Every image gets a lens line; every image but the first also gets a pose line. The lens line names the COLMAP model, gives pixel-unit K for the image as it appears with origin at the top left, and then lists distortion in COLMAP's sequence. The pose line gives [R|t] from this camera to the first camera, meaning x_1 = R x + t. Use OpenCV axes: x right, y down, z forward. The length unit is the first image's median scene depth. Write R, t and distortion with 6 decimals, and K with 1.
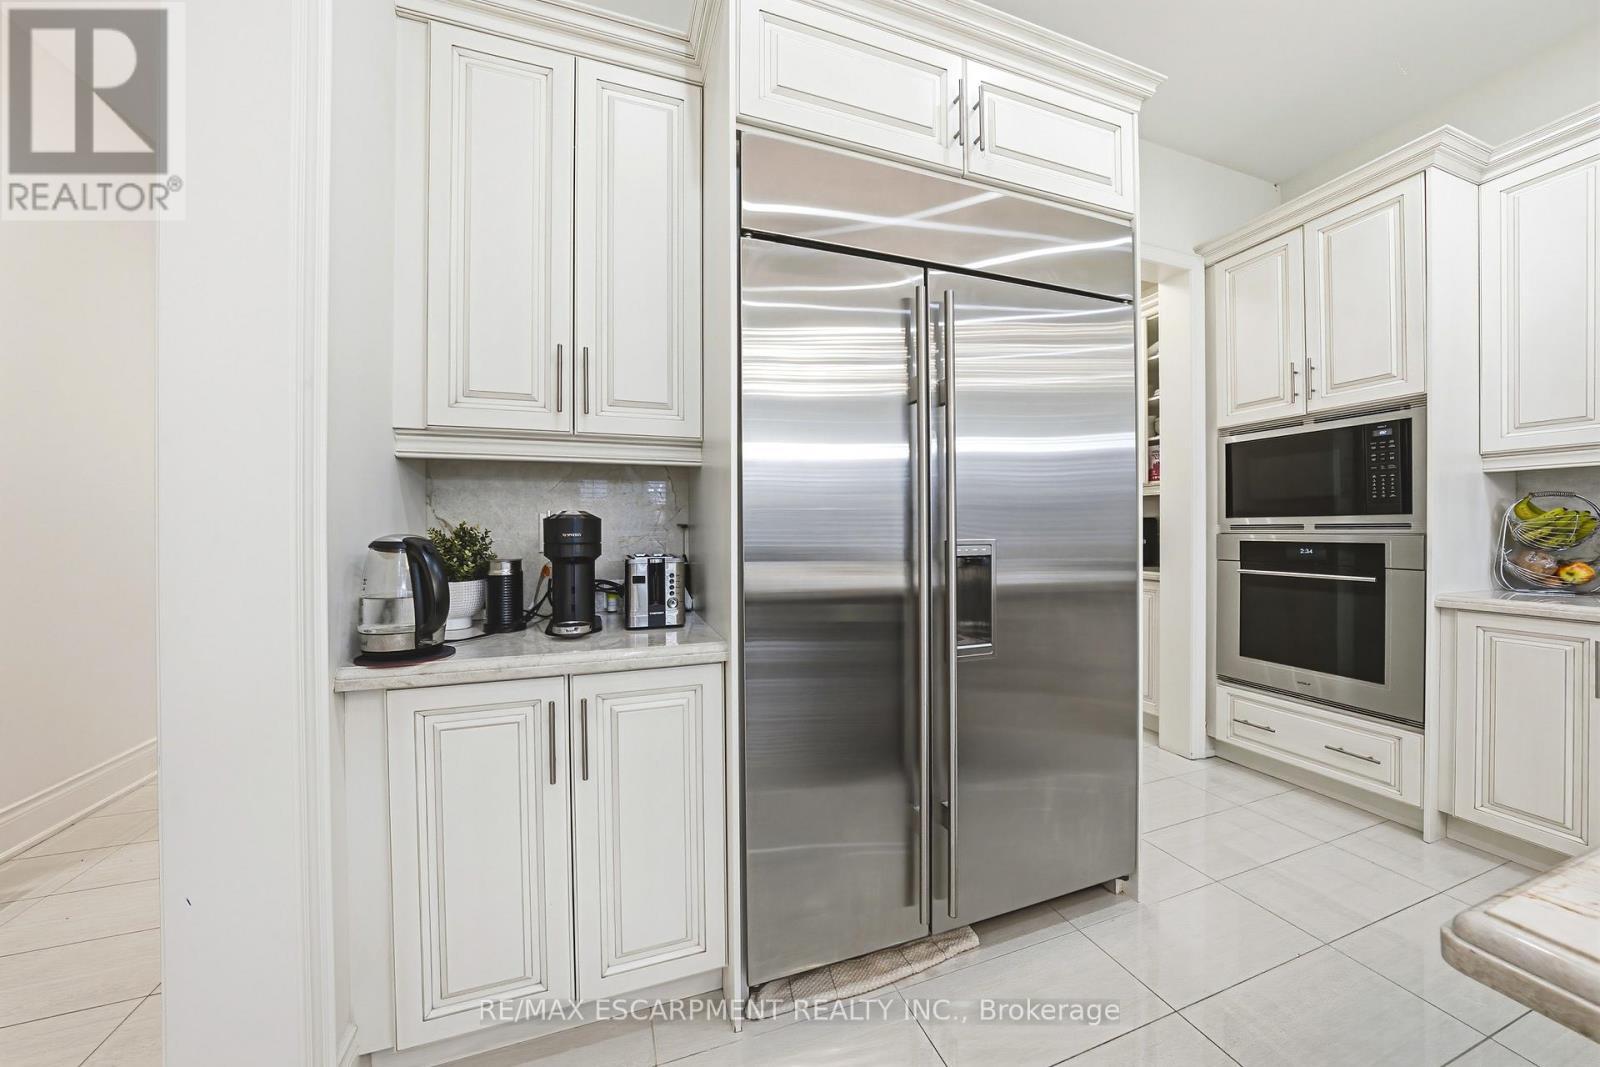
lens RADIAL K [[541.9, 0, 821.3], [0, 541.9, 530.4], [0, 0, 1]] dist [-0.008223, 0.000167]
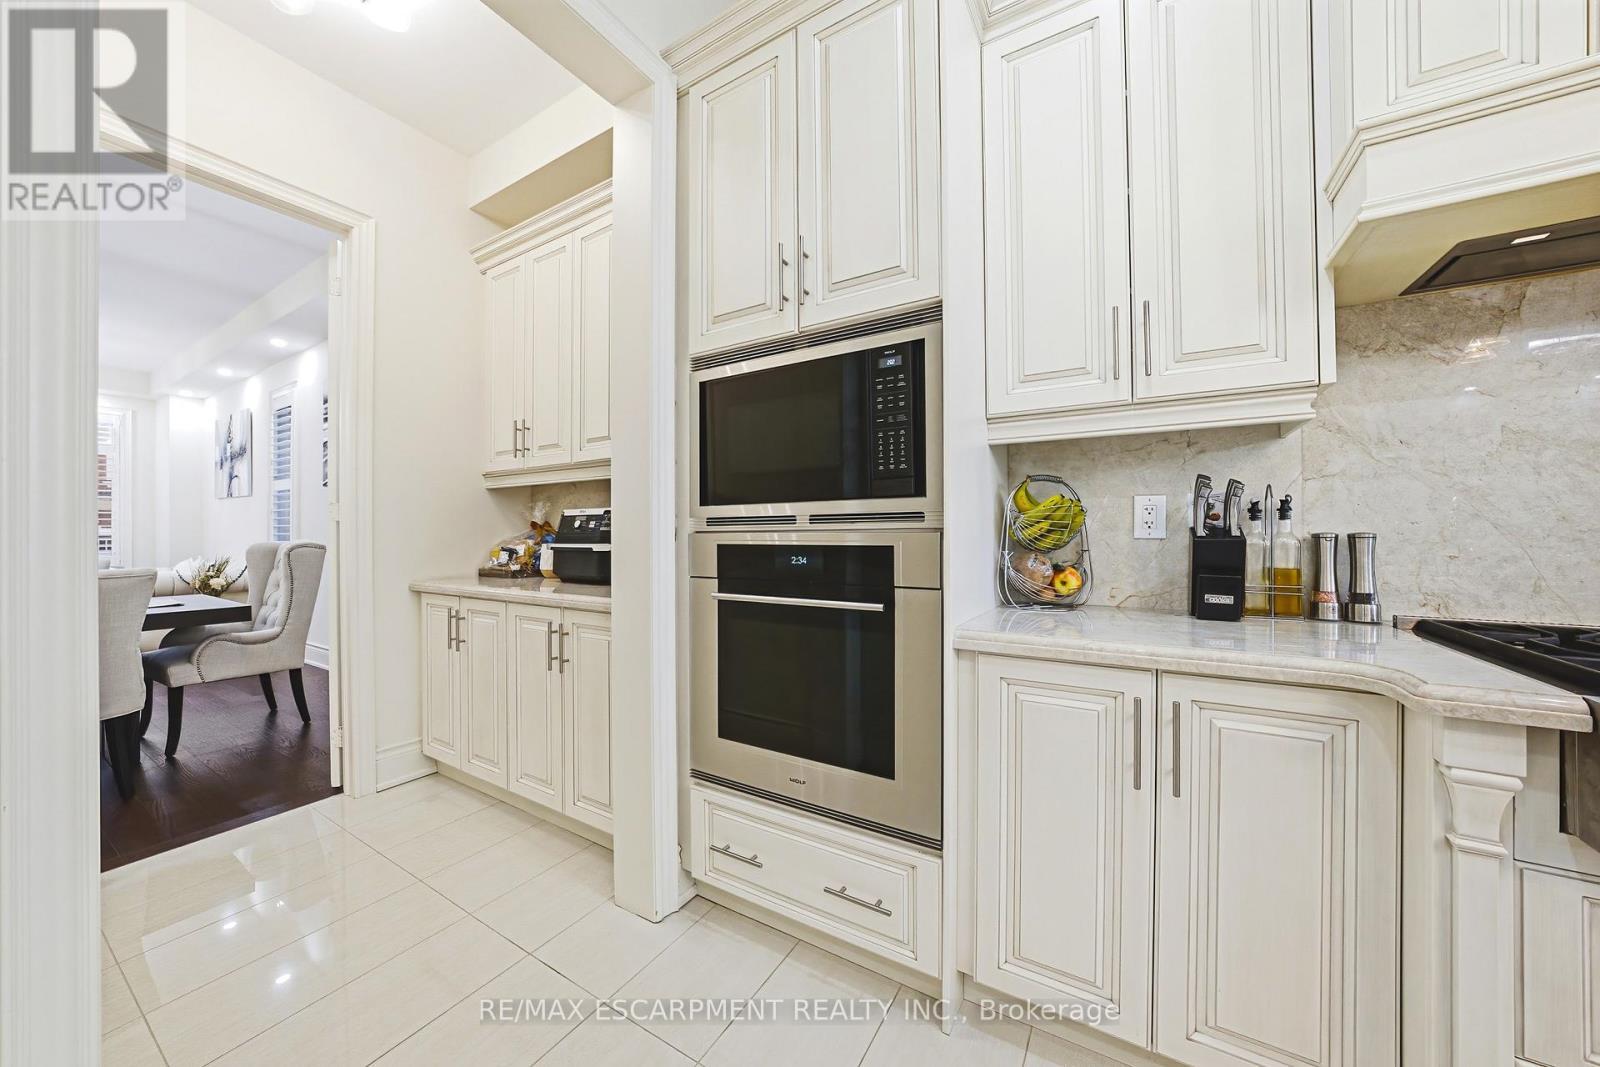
lens RADIAL K [[470.5, 0, 815.5], [0, 470.5, 534.5], [0, 0, 1]] dist [-0.000625, -0.000122]
pose [[0.764621, 0.006454, 0.644448, 0.638012], [0.002391, 0.999915, -0.012851, 0.018559], [-0.644475, 0.011367, 0.764541, 0.648784]]
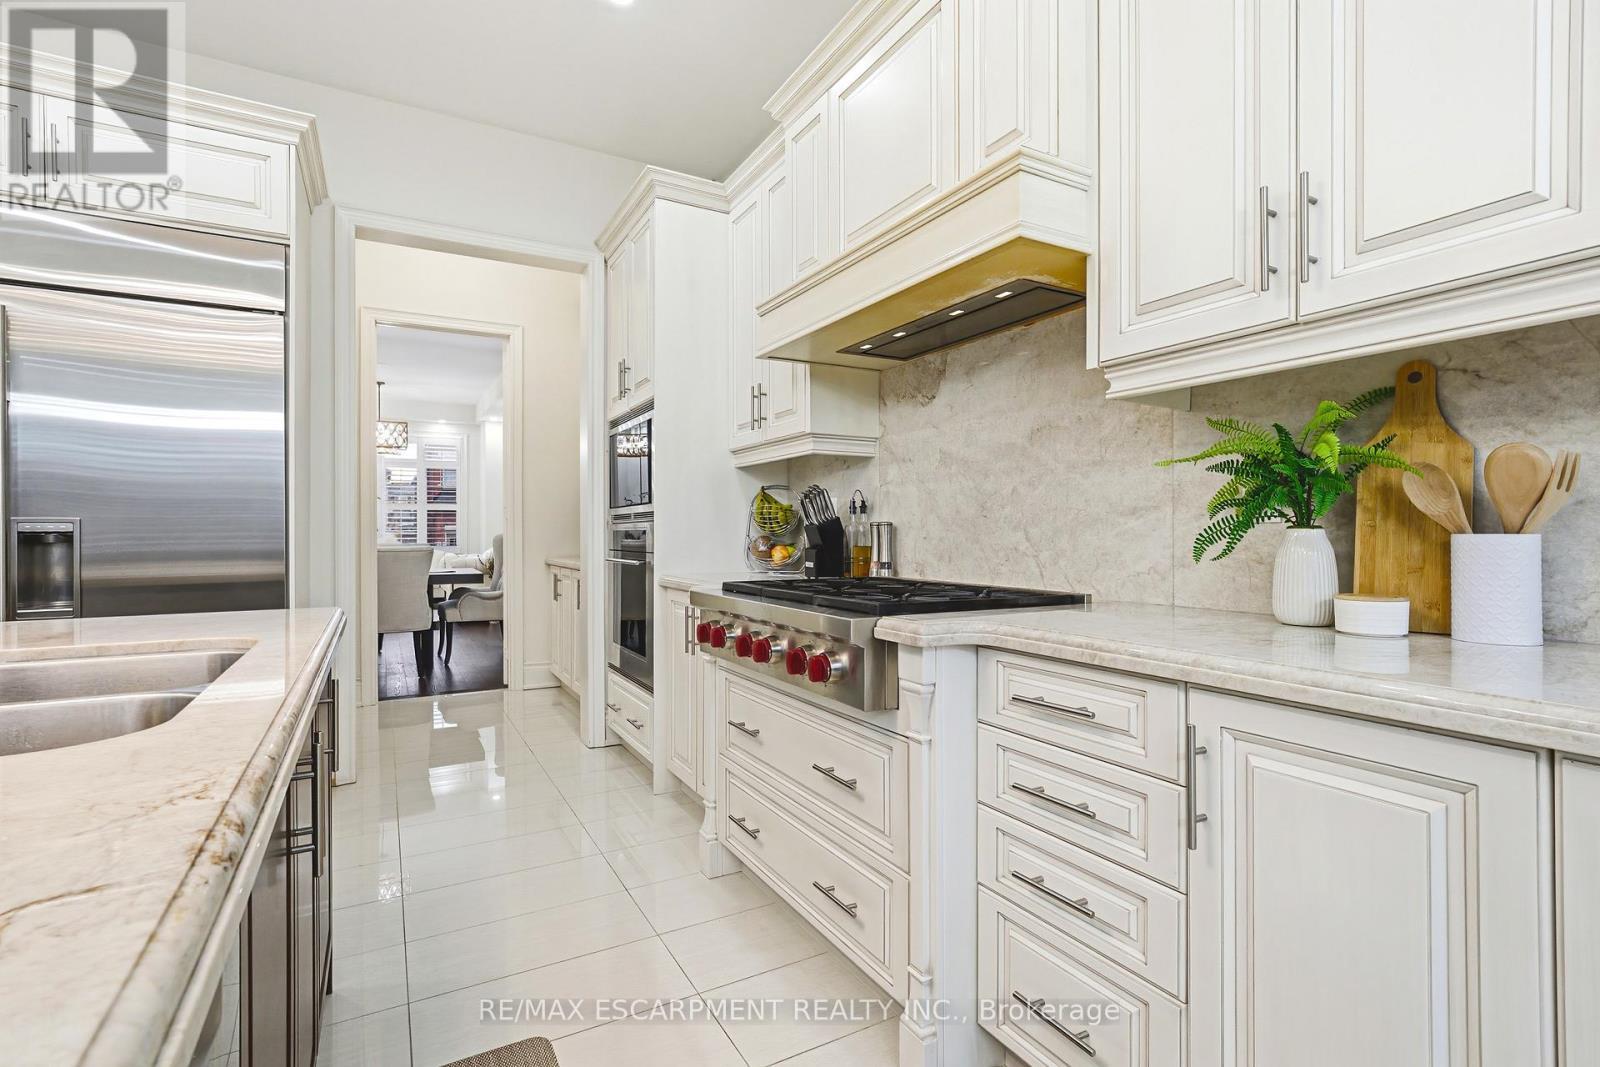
lens RADIAL K [[748.6, 0, 821.1], [0, 748.6, 528.4], [0, 0, 1]] dist [0.007723, -0.000969]
pose [[0.986826, -0.003828, 0.161737, 1.141634], [0.004799, 0.999973, -0.005618, 0.029662], [-0.161711, 0.006321, 0.986818, -0.582523]]
